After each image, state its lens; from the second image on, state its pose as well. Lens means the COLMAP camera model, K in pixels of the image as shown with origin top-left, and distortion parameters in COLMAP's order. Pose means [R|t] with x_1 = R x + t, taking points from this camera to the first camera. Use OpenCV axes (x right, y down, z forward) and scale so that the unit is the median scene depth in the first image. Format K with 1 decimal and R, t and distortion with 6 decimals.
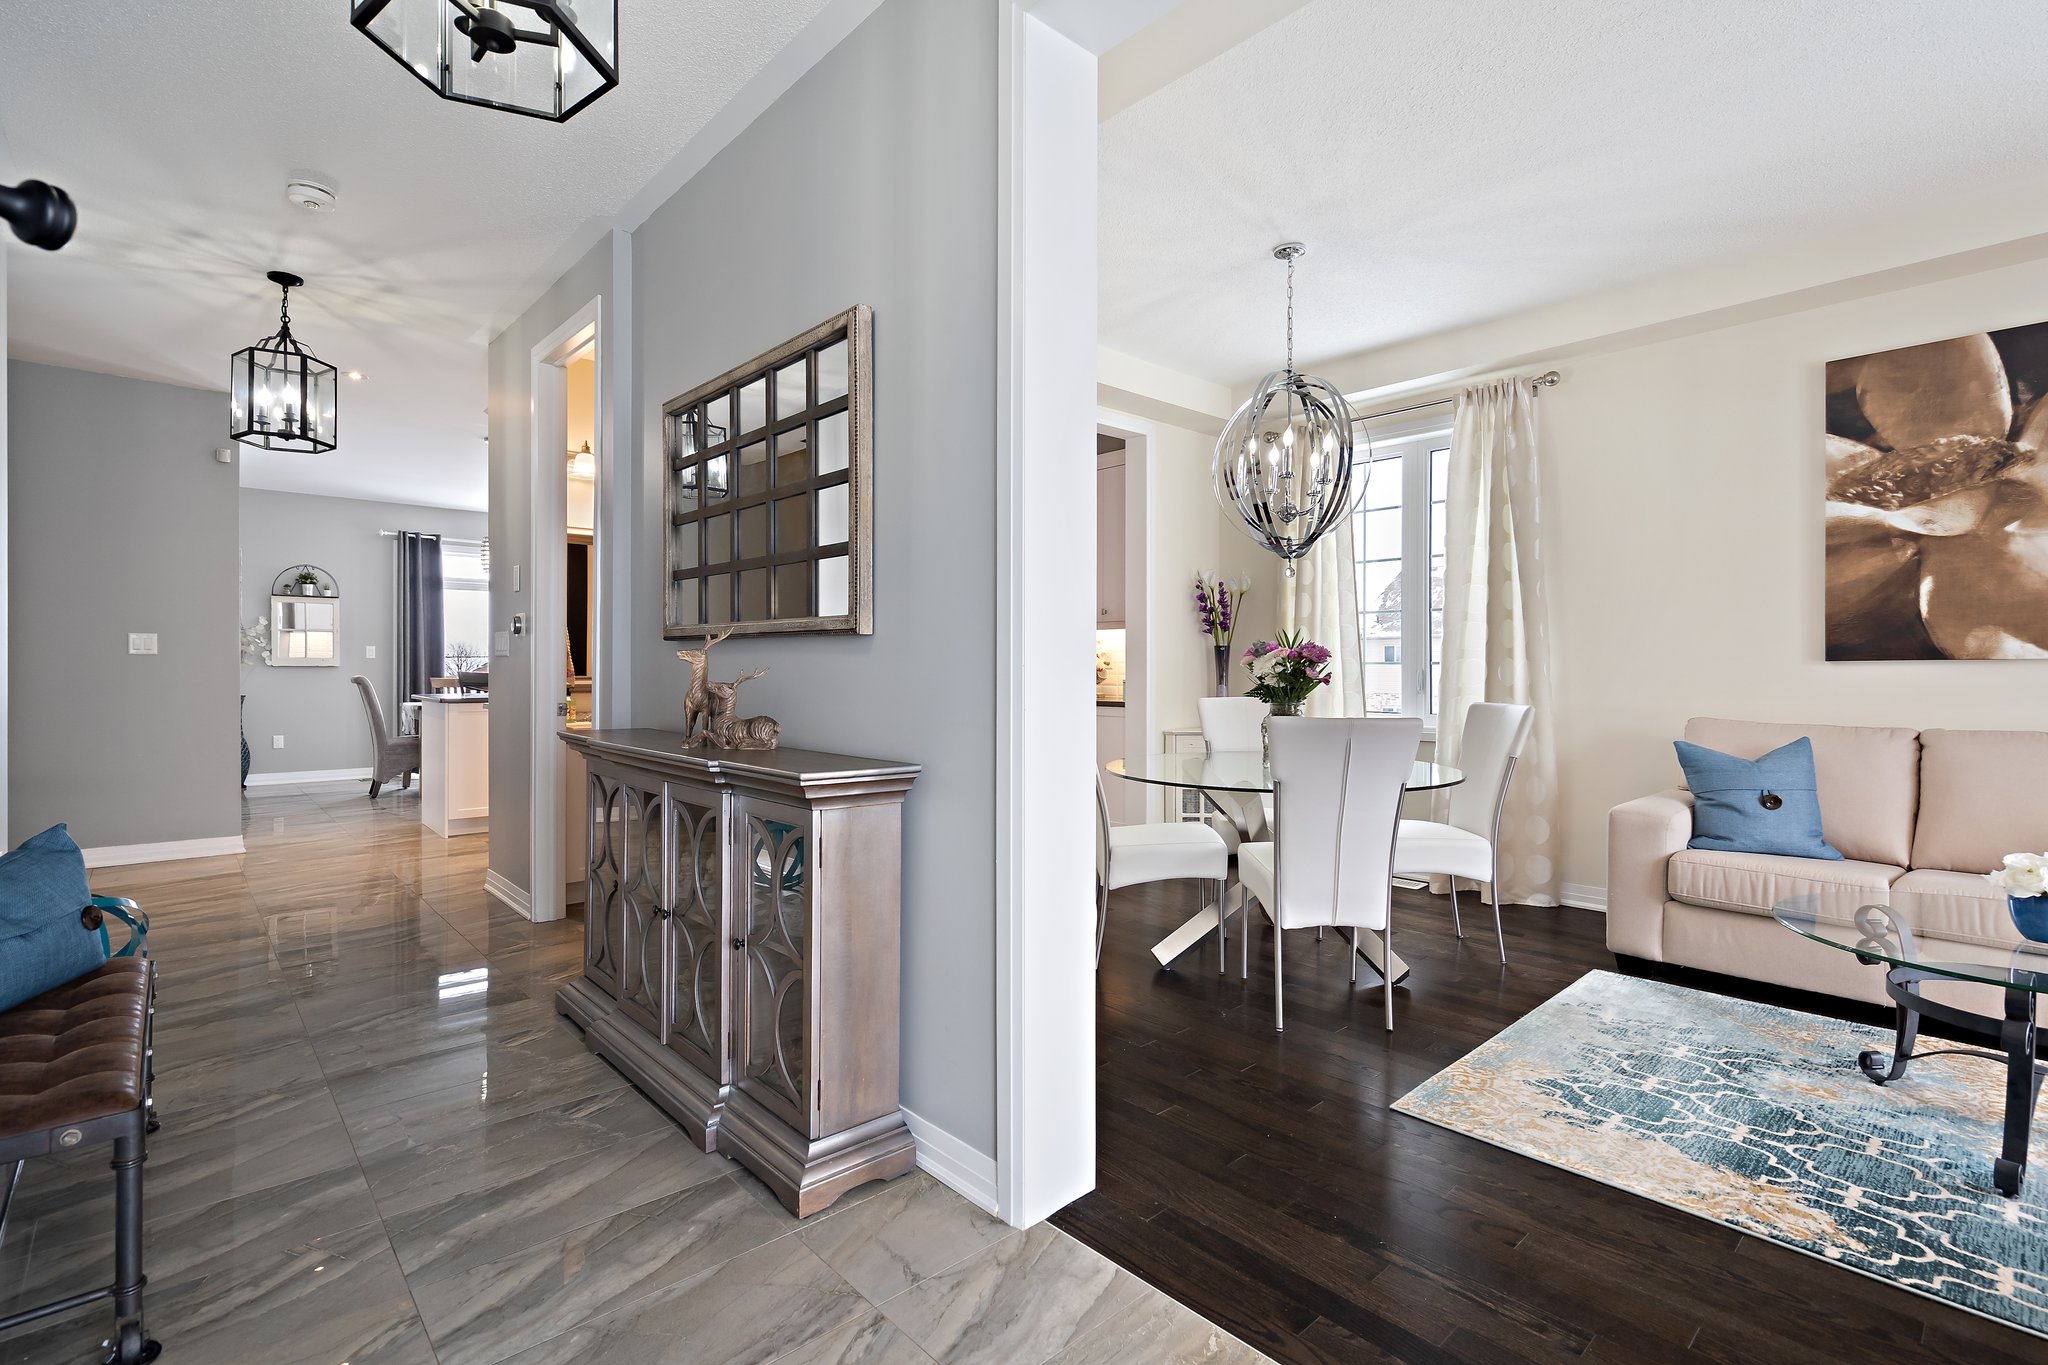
lens RADIAL K [[937.5, 0, 1034.3], [0, 937.5, 667.7], [0, 0, 1]] dist [-0.006628, 0.000849]
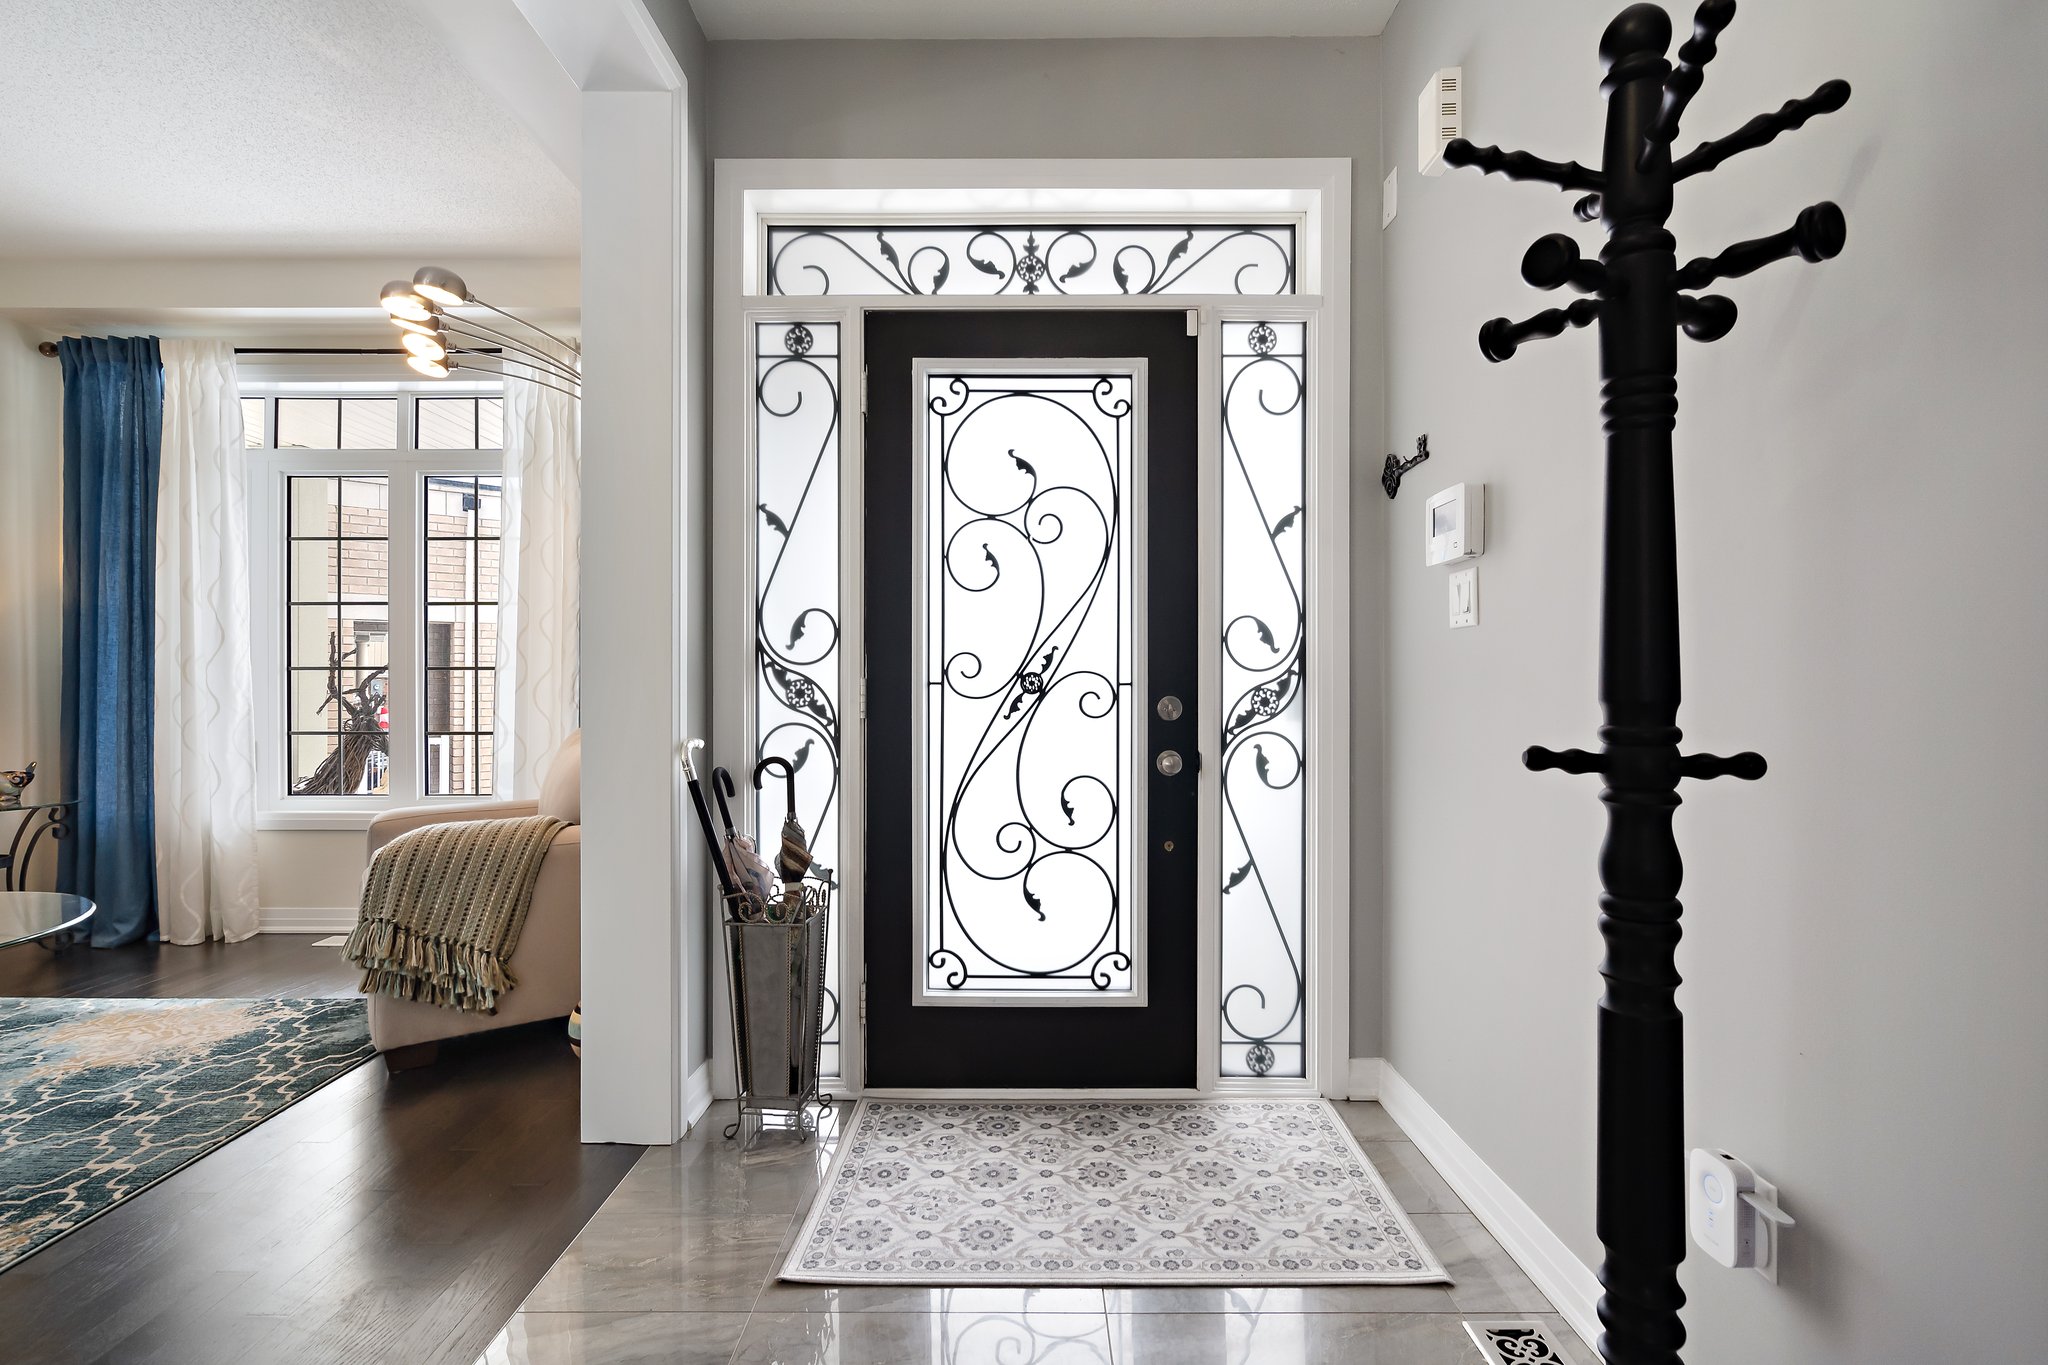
lens RADIAL K [[937.5, 0, 1024.4], [0, 937.5, 679.5], [0, 0, 1]] dist [-0.006628, 0.000849]
pose [[-0.730177, 0.002205, 0.683254, -0.469166], [-0.002278, 0.999981, -0.005662, 0.021007], [-0.683254, -0.005690, -0.730159, 0.770702]]
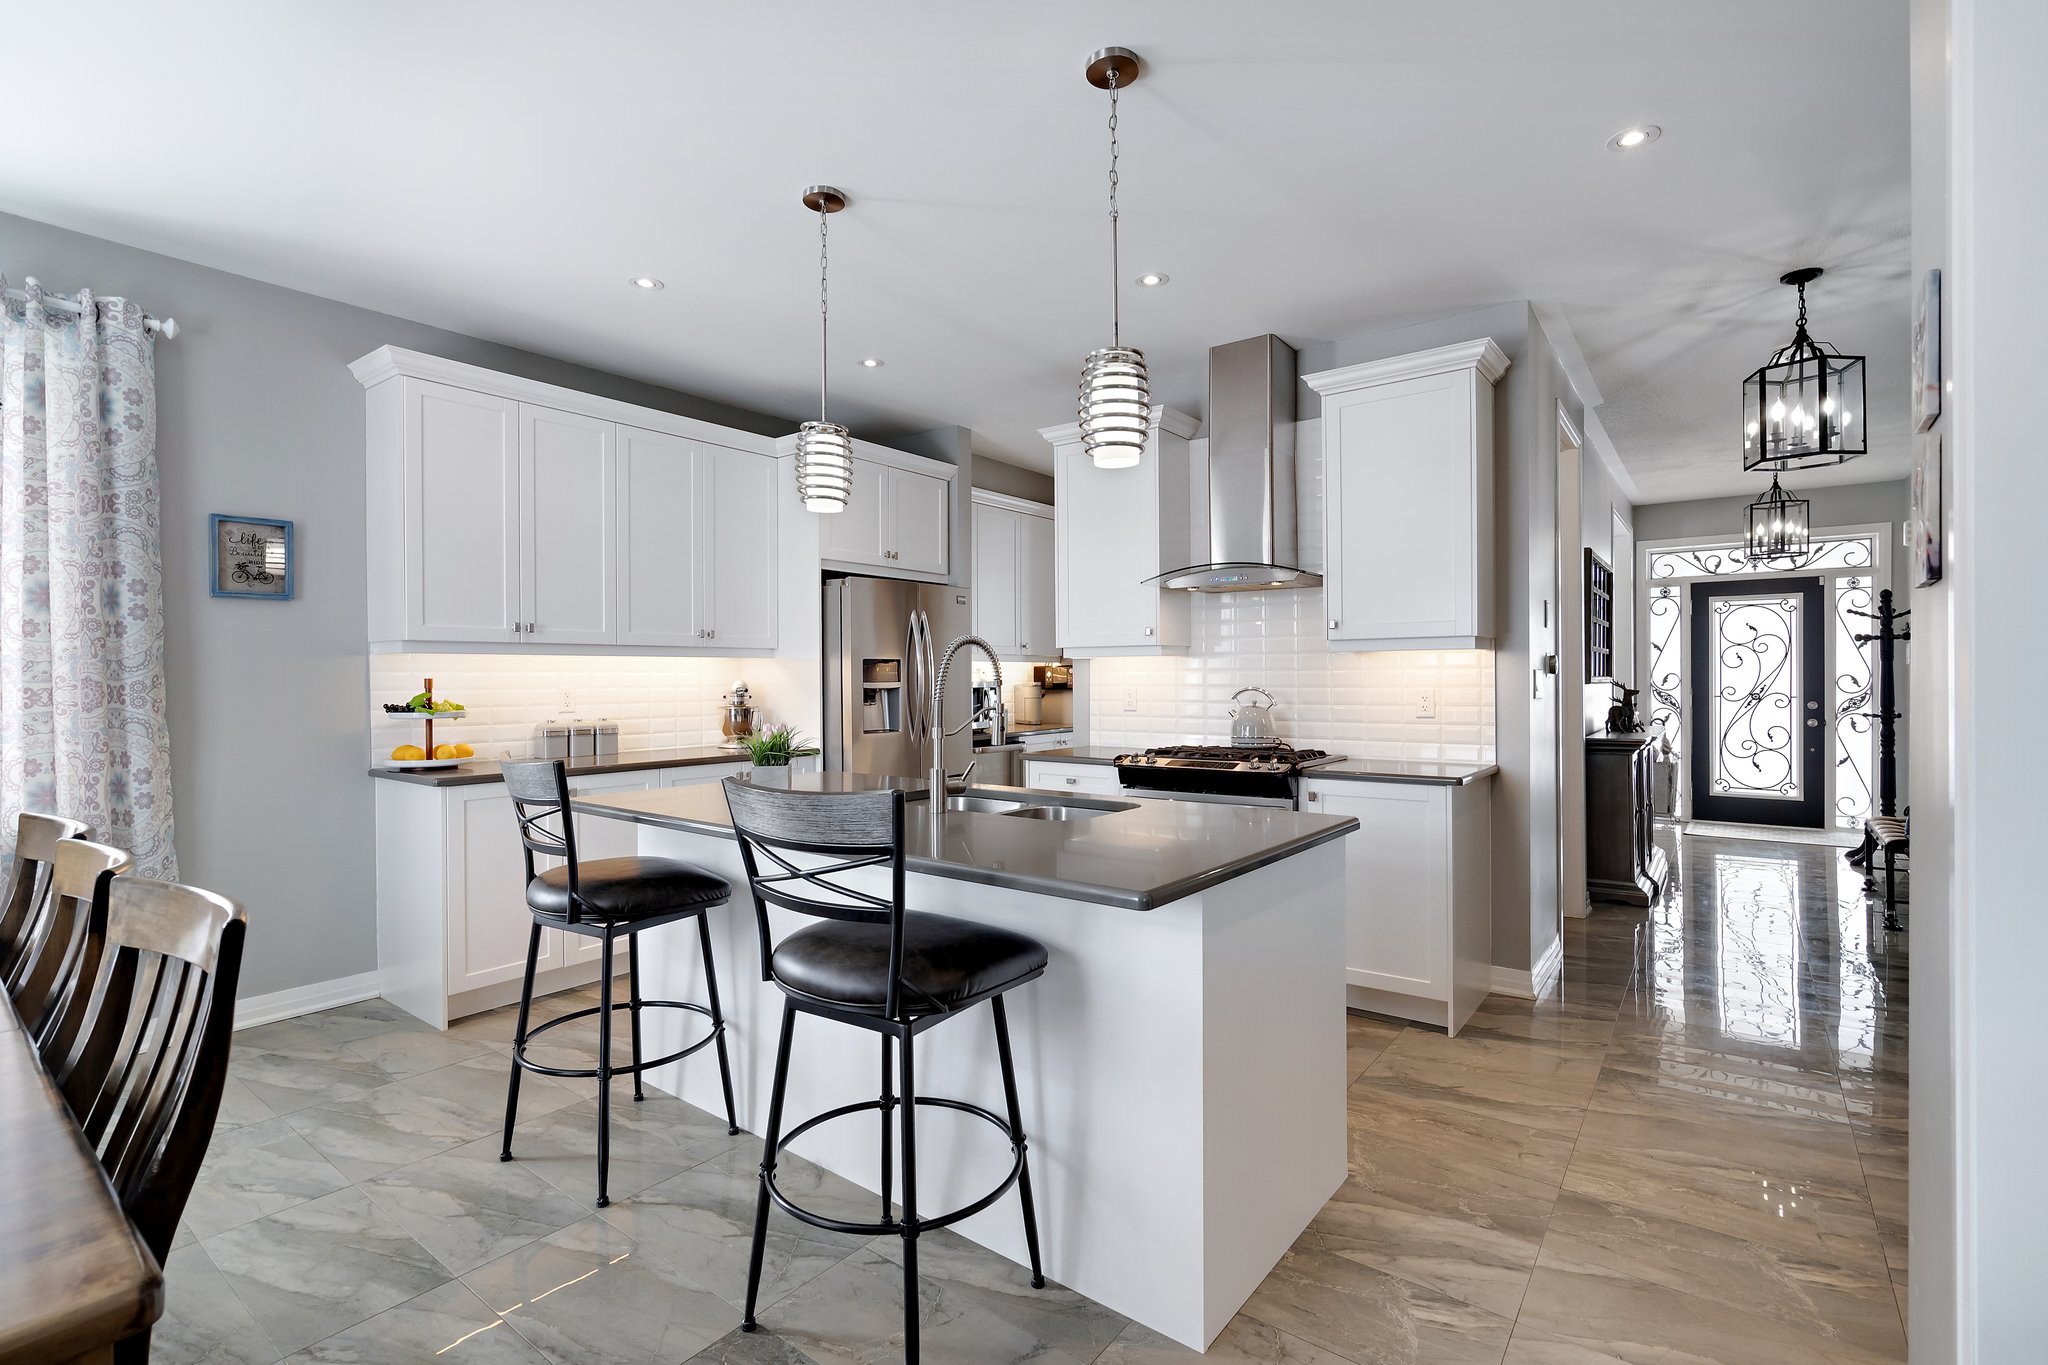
lens RADIAL K [[937.5, 0, 1000.7], [0, 937.5, 679.9], [0, 0, 1]] dist [-0.006628, 0.000849]
pose [[-0.154164, -0.005231, 0.988031, -2.603287], [0.004708, 0.999971, 0.006029, -0.072198], [-0.988034, 0.005581, -0.154135, 3.139973]]
